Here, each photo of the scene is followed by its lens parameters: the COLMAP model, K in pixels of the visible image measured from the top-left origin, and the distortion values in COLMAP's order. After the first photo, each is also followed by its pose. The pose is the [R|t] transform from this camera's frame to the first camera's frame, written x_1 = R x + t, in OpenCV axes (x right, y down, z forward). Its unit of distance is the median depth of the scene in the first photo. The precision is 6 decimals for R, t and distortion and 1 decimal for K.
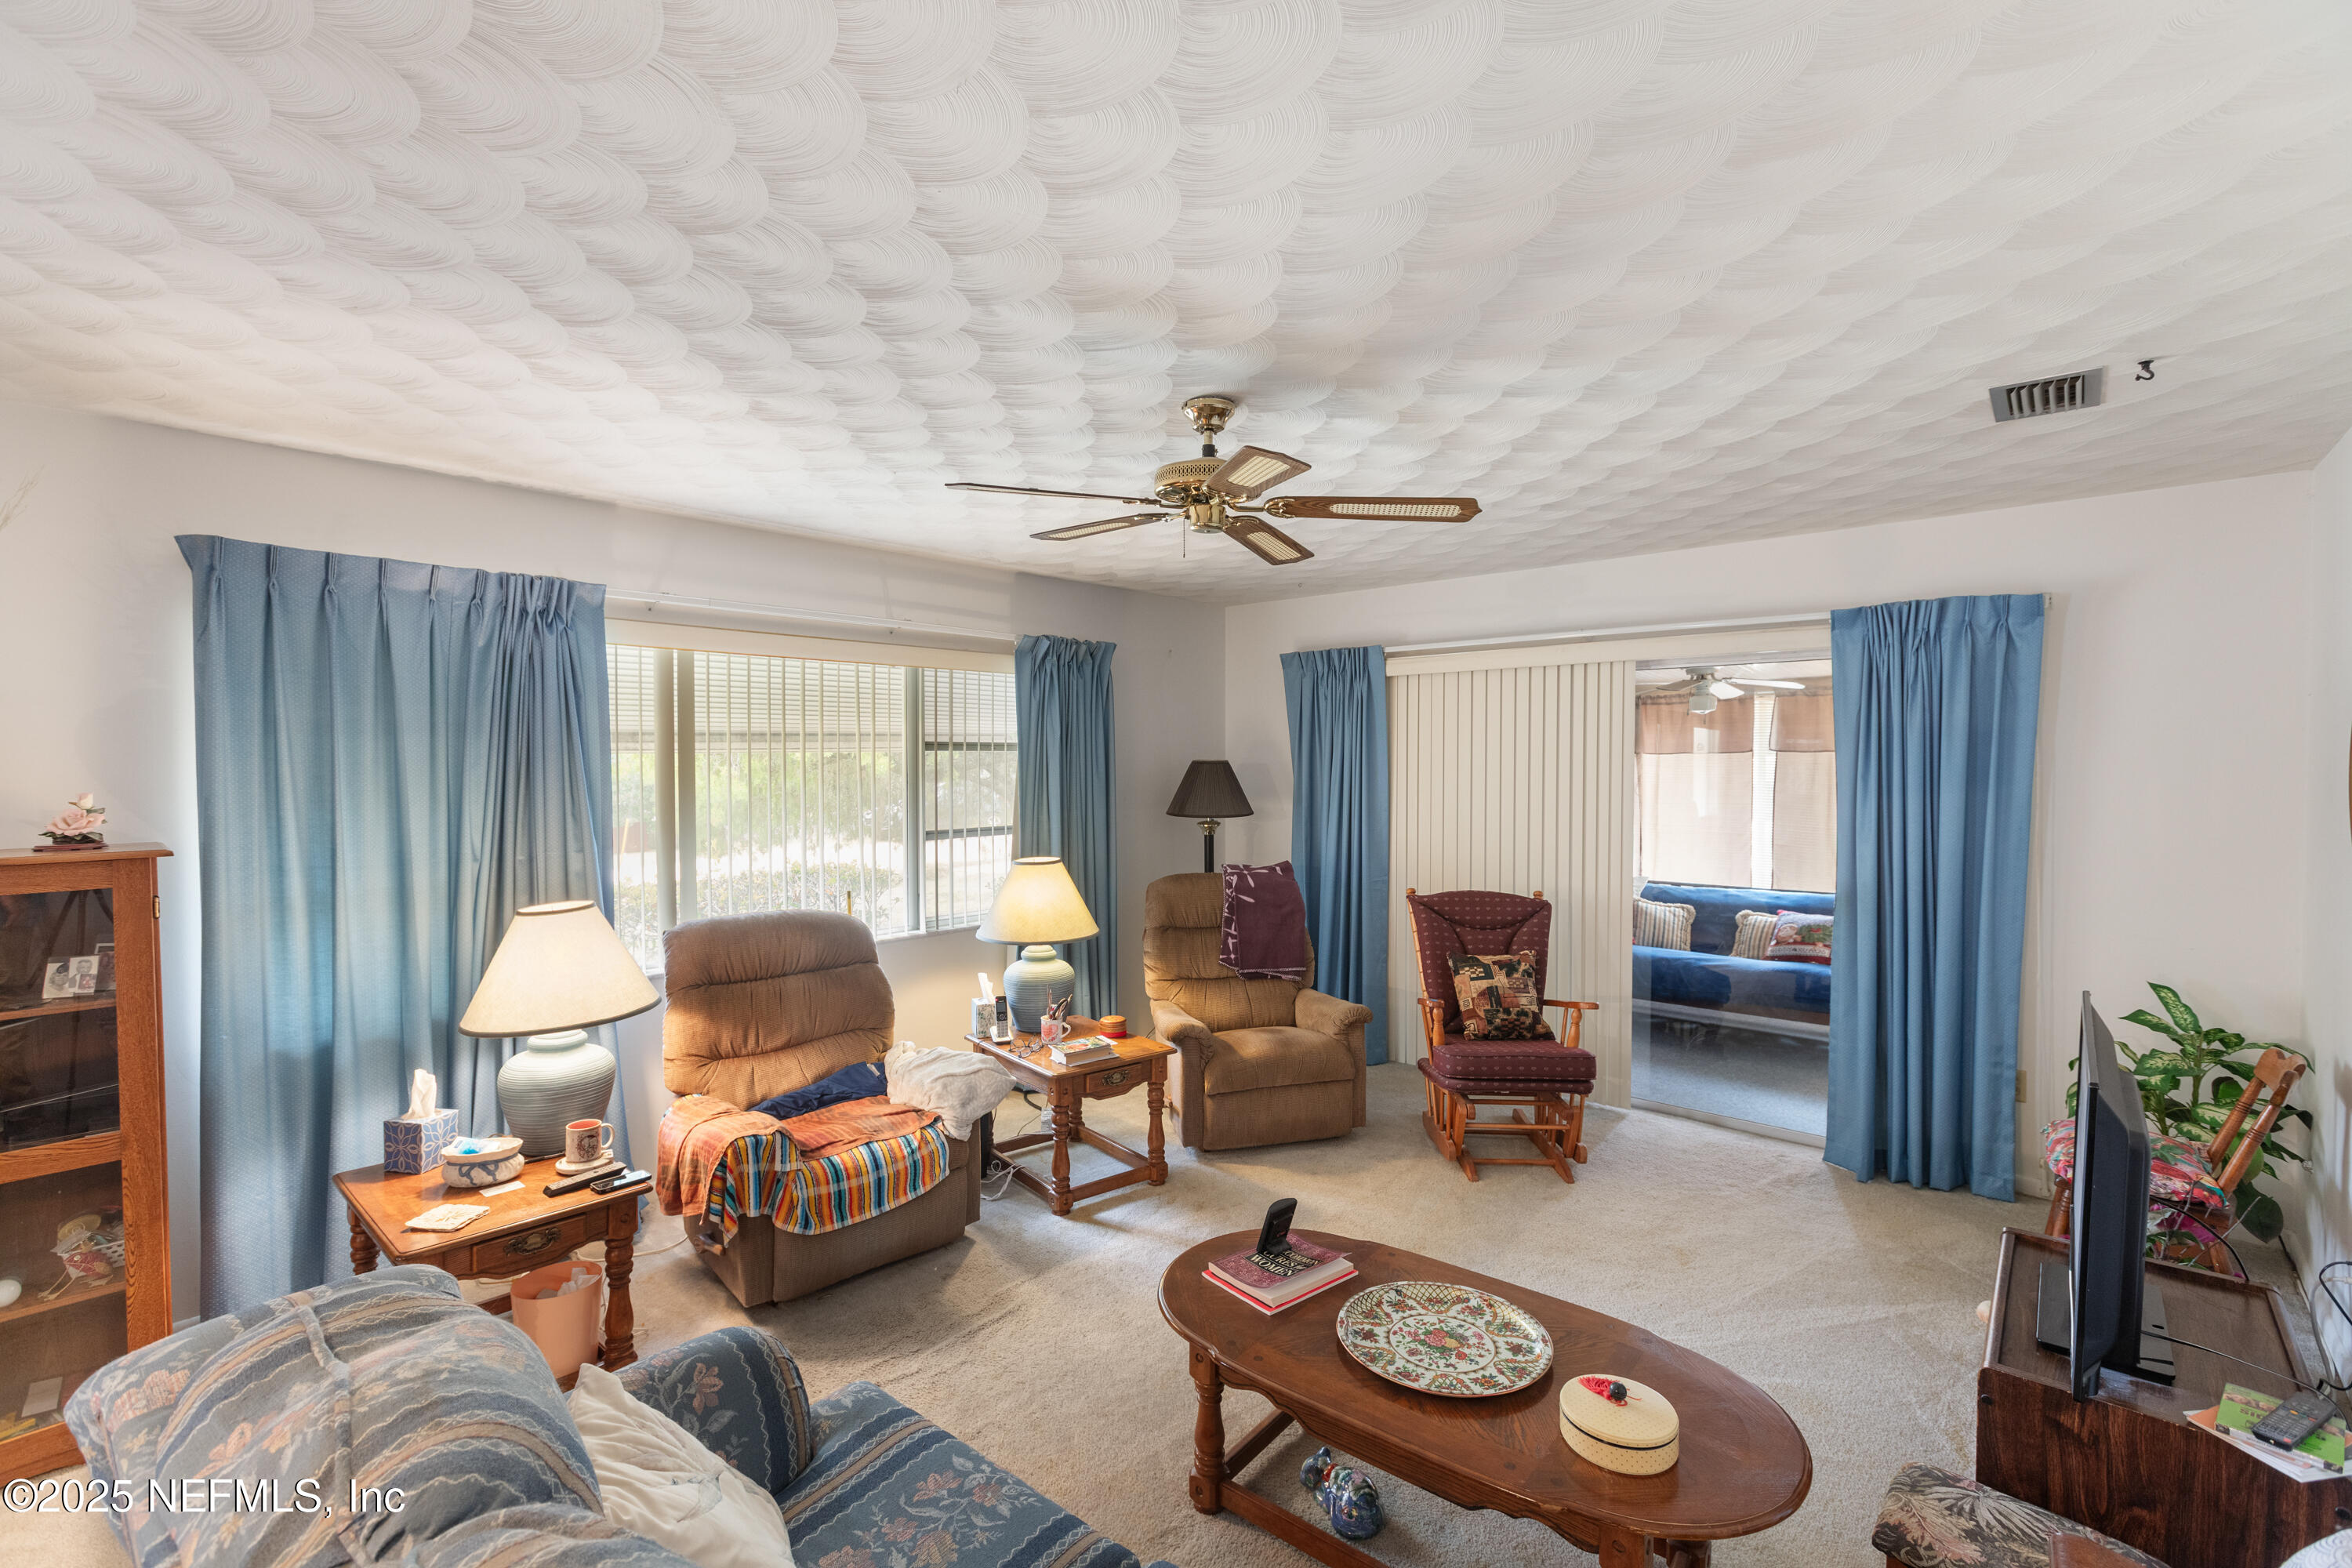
lens RADIAL K [[1053.1, 0, 1171.2], [0, 1053.1, 788.8], [0, 0, 1]] dist [-0.000975, 0.000656]
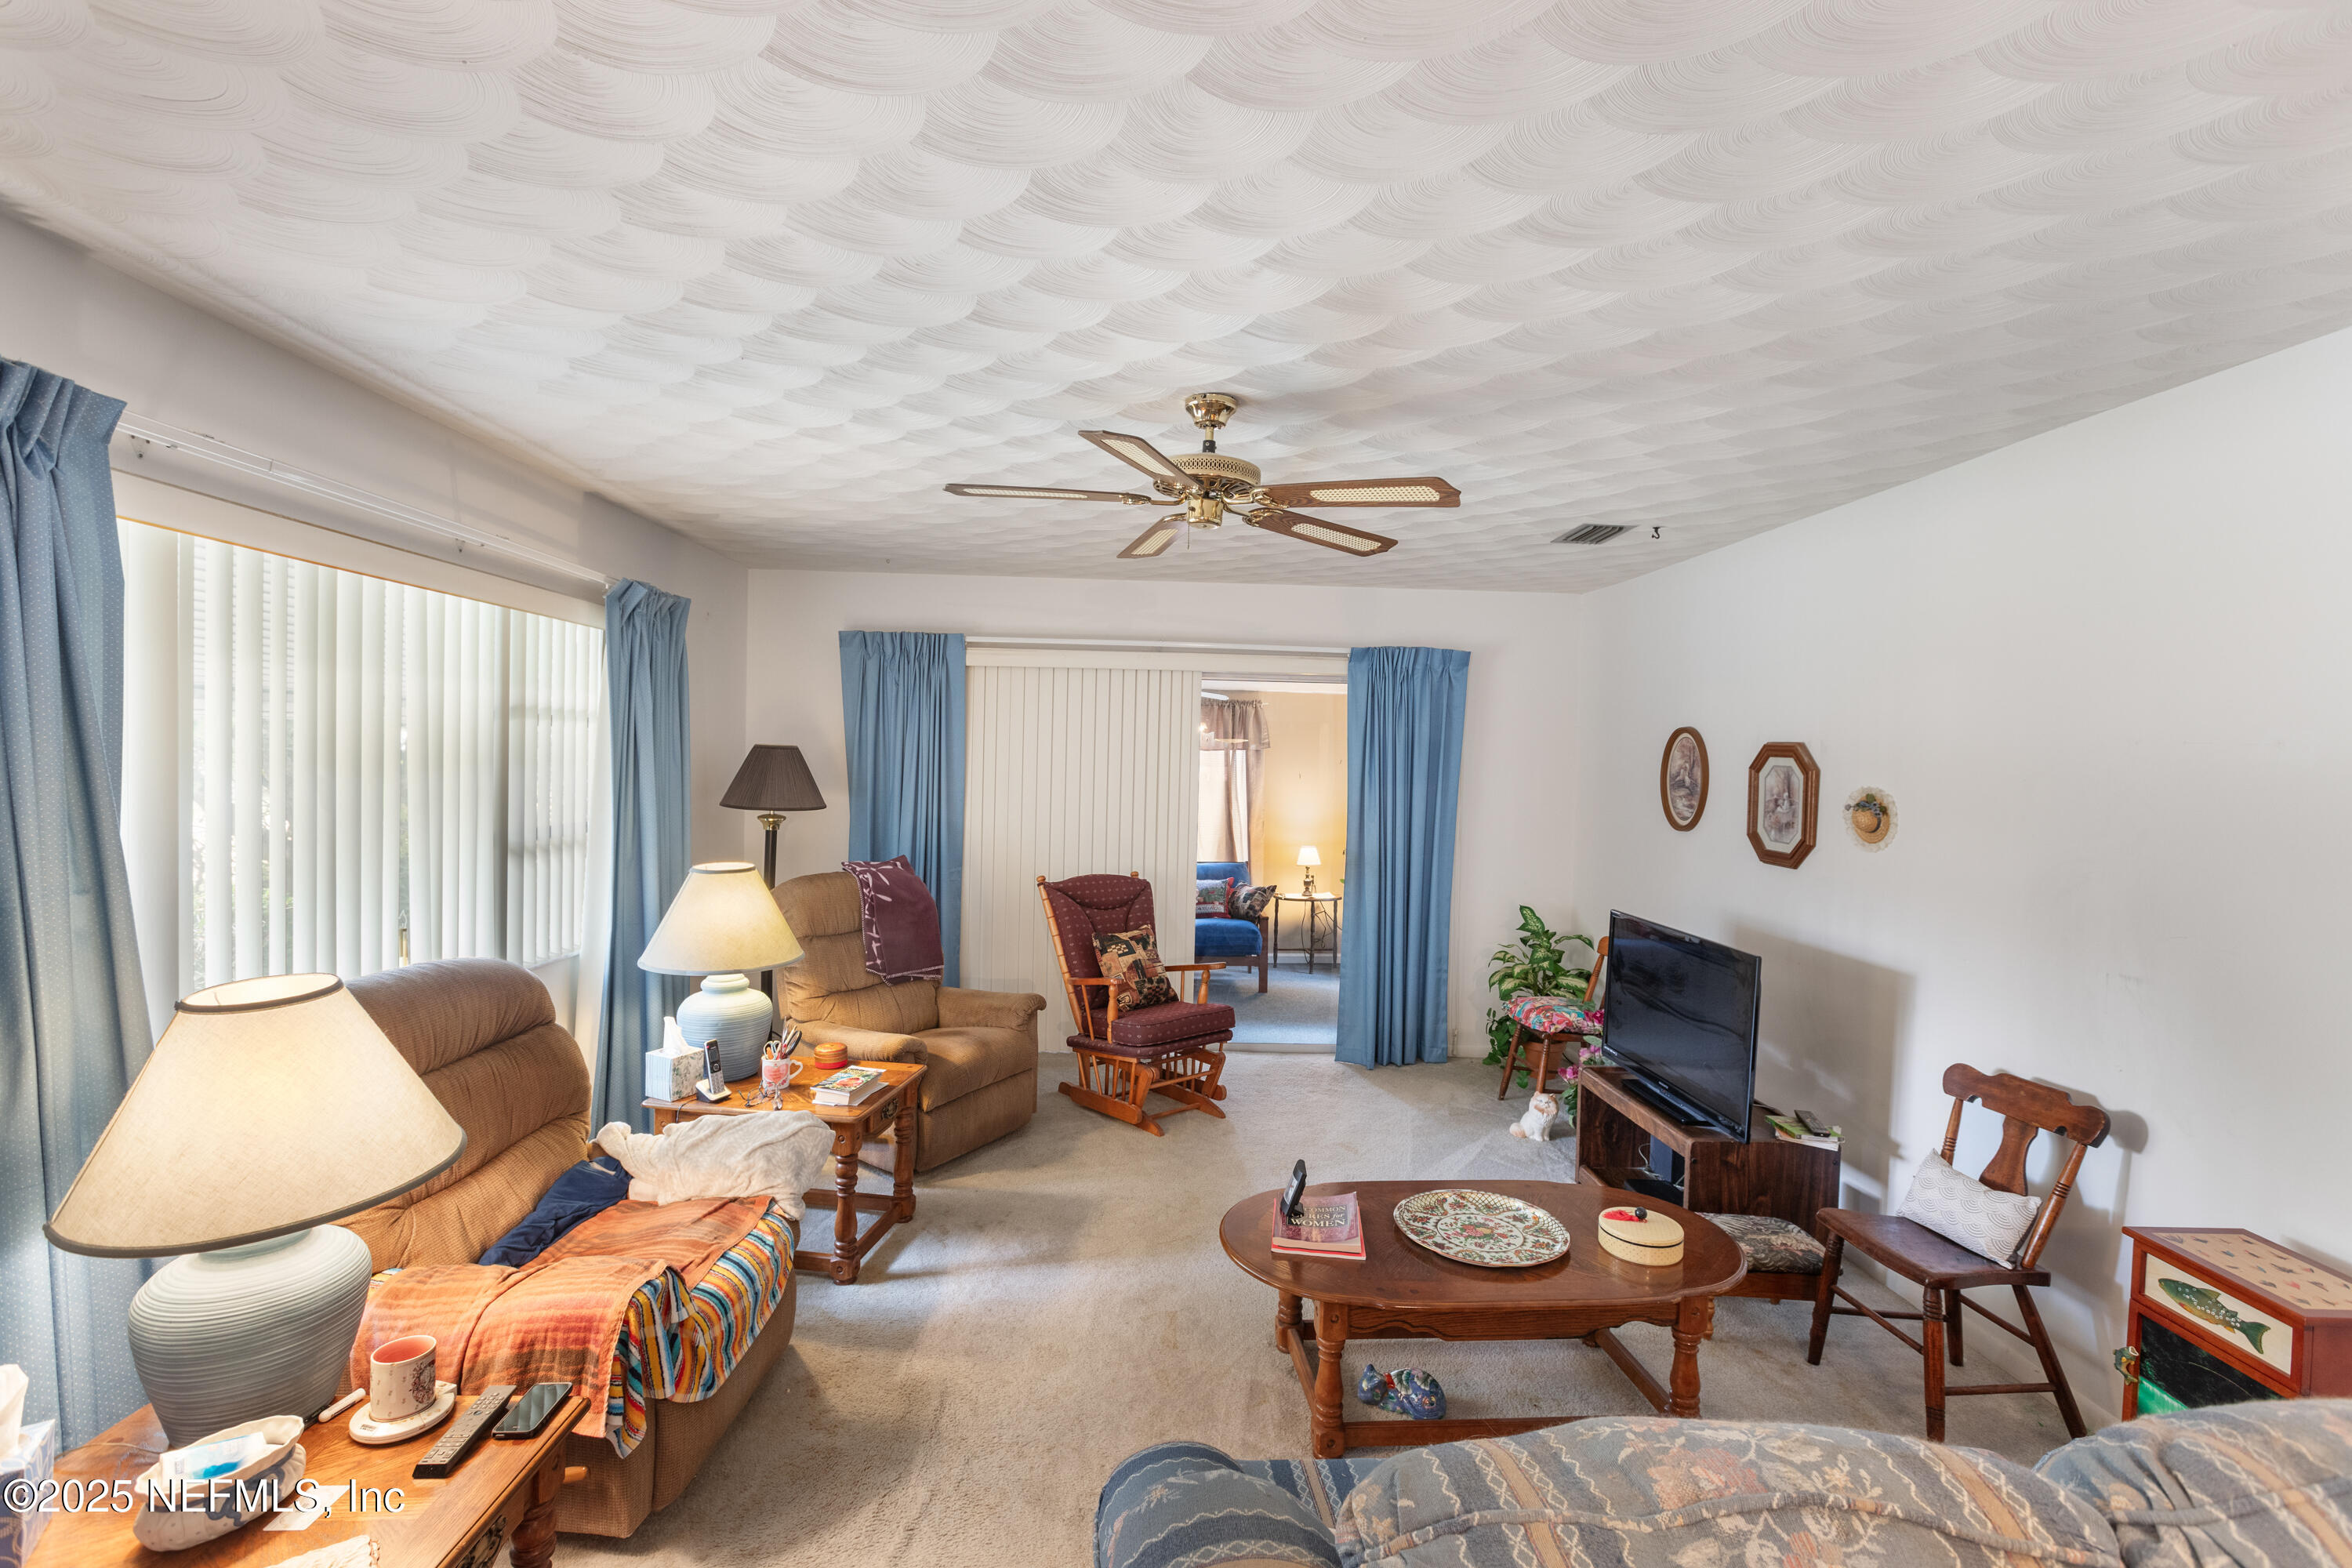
lens RADIAL K [[1053.1, 0, 1171.2], [0, 1053.1, 788.8], [0, 0, 1]] dist [-0.000975, 0.000656]
pose [[0.719631, -0.001600, 0.694354, -0.491217], [-0.007254, 0.999925, 0.009823, -0.002194], [-0.694318, -0.012106, 0.719566, 0.210891]]
